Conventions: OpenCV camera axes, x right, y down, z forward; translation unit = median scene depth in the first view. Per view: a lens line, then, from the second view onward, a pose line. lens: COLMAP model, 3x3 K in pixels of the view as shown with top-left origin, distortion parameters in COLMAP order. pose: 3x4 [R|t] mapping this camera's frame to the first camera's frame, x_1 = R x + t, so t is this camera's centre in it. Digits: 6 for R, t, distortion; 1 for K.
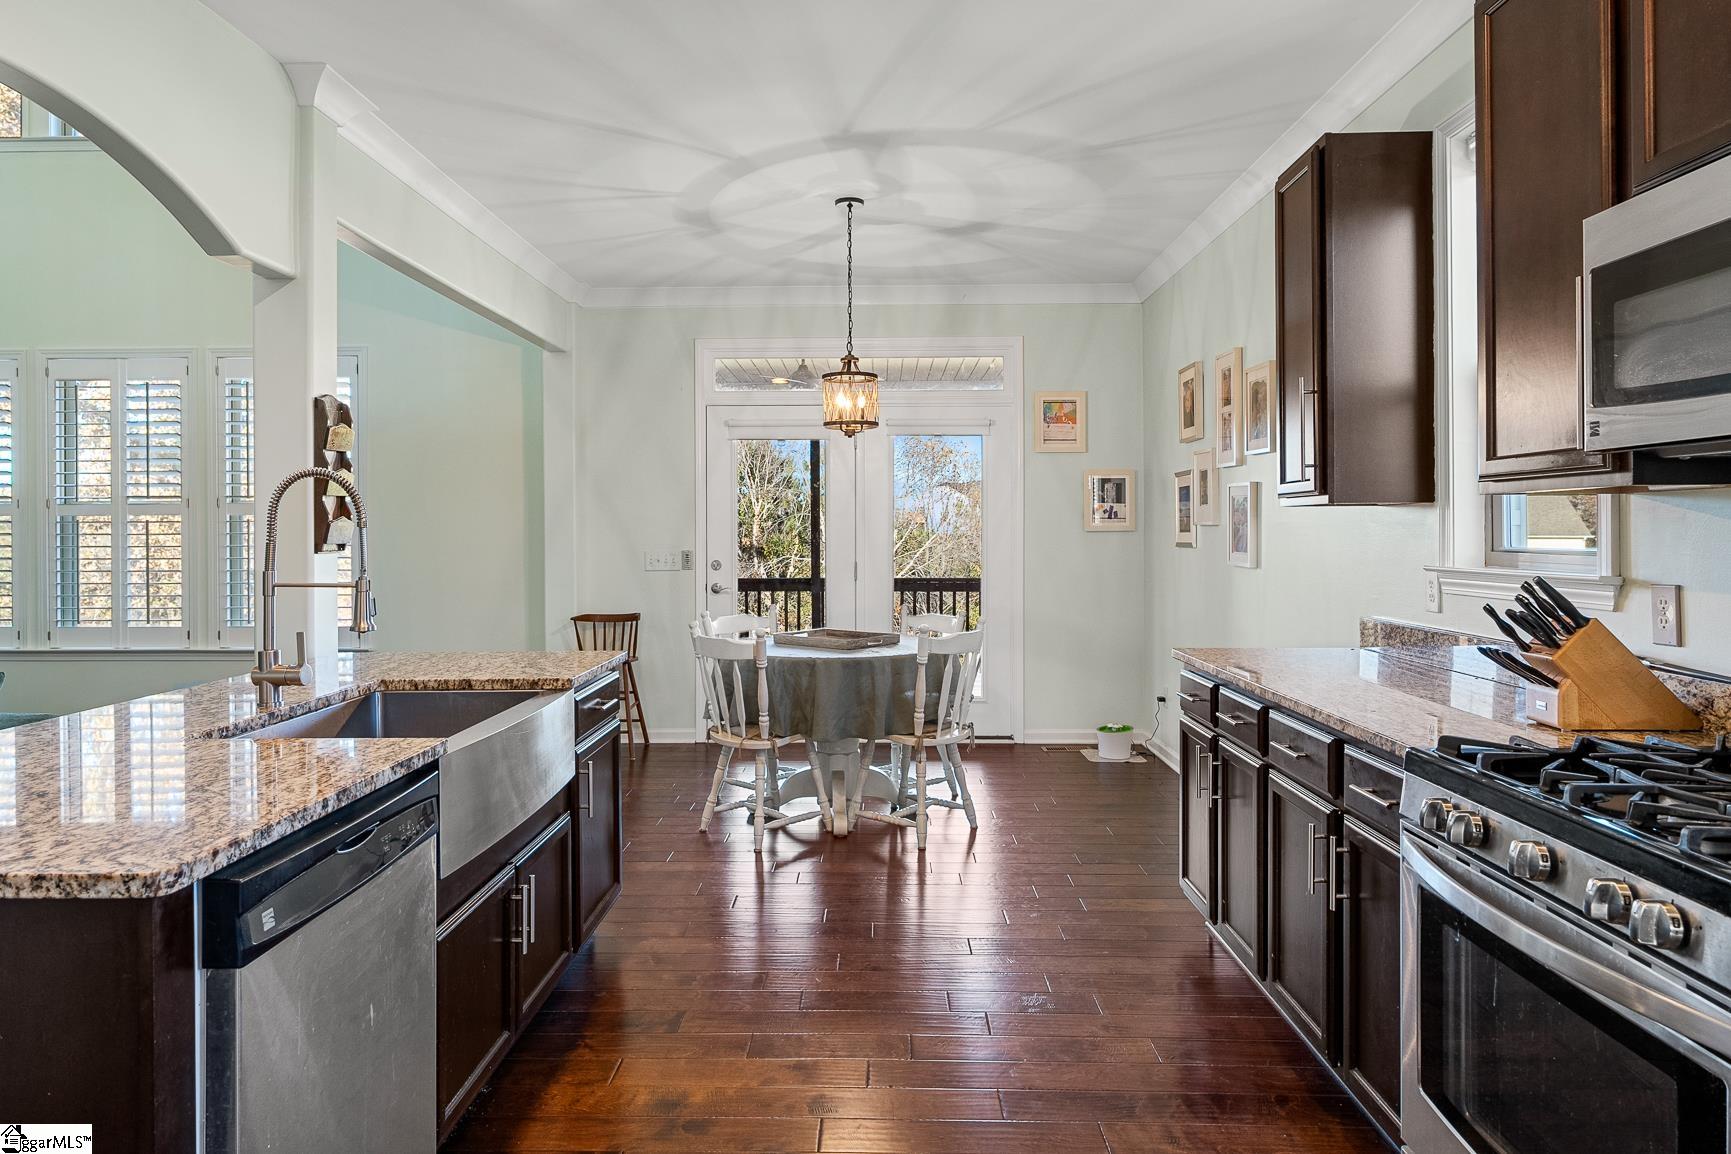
lens RADIAL K [[955.1, 0, 865.4], [0, 955.1, 569.1], [0, 0, 1]] dist [-0.000941, -0.000209]
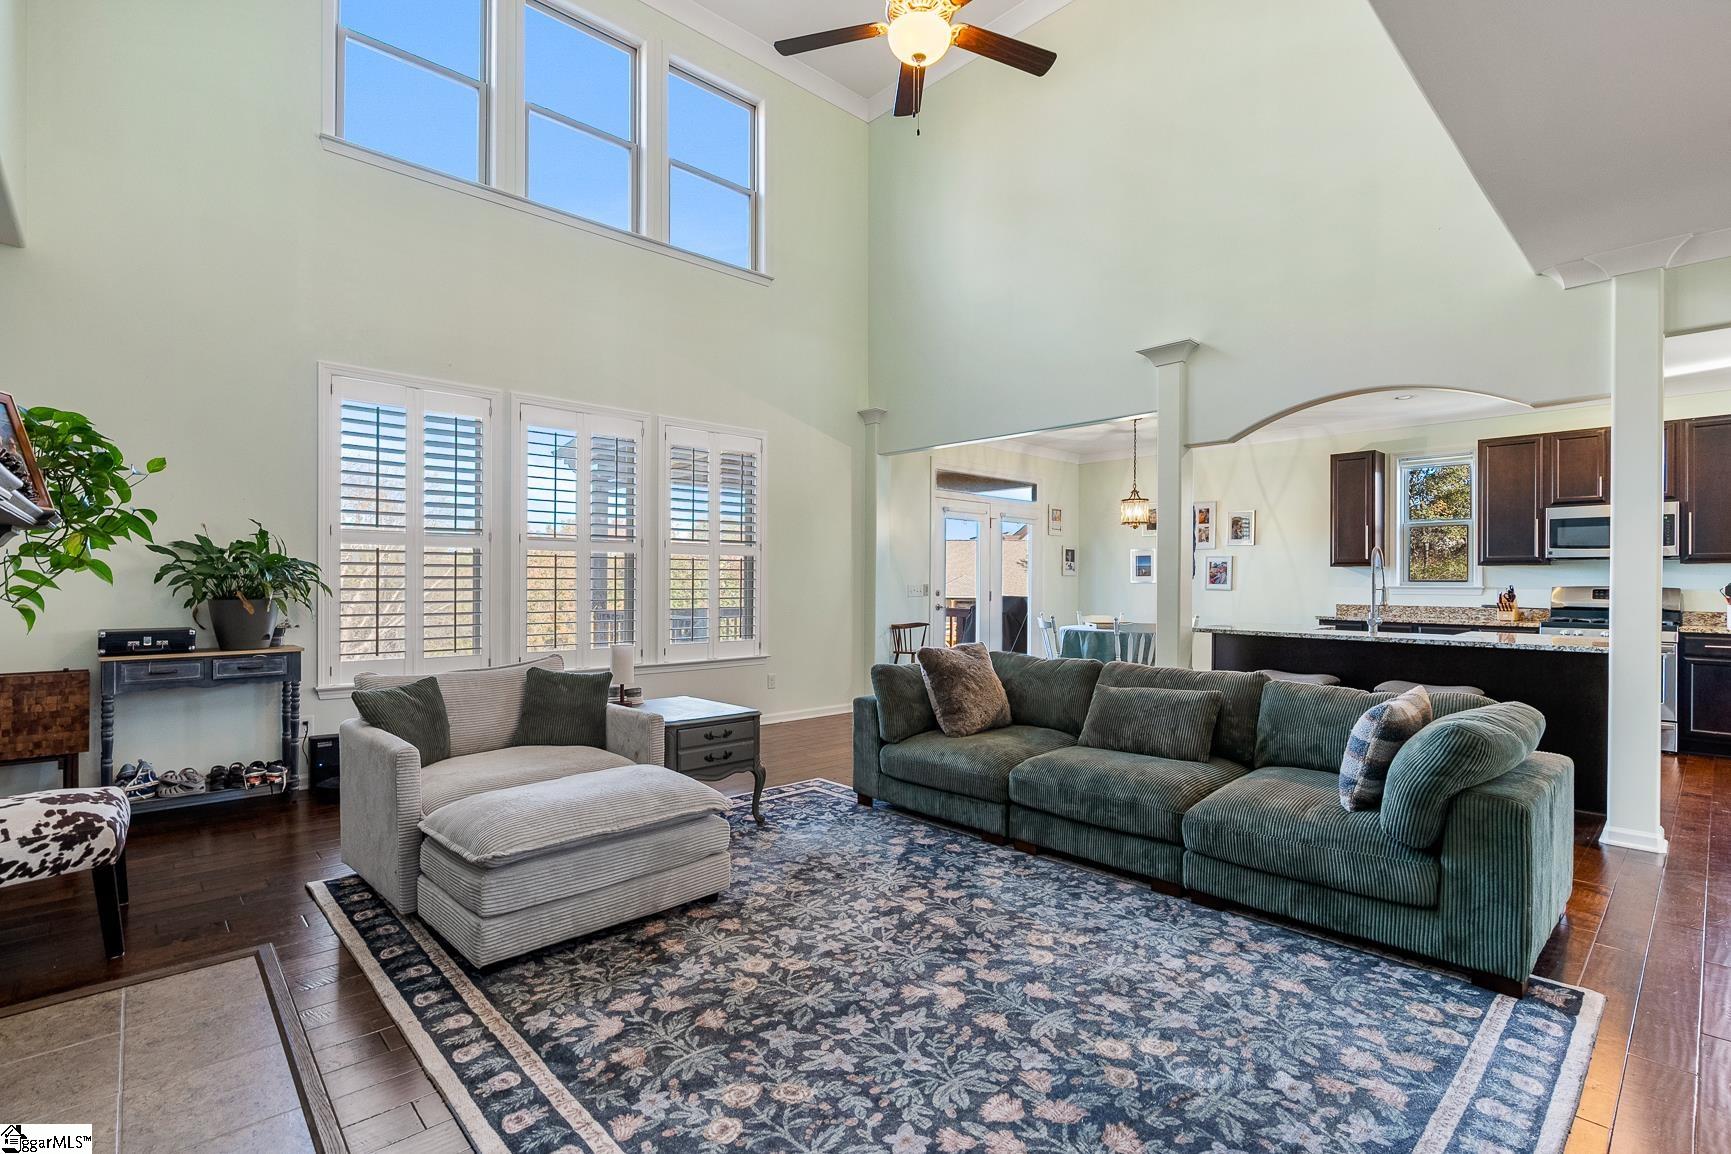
lens RADIAL K [[795.8, 0, 868.1], [0, 795.8, 587.4], [0, 0, 1]] dist [-0.001175, -0.000023]
pose [[0.718617, 0.001598, 0.695405, -1.217676], [0.007667, 0.999918, -0.010221, -0.000562], [-0.695364, 0.012677, 0.718546, 0.088021]]
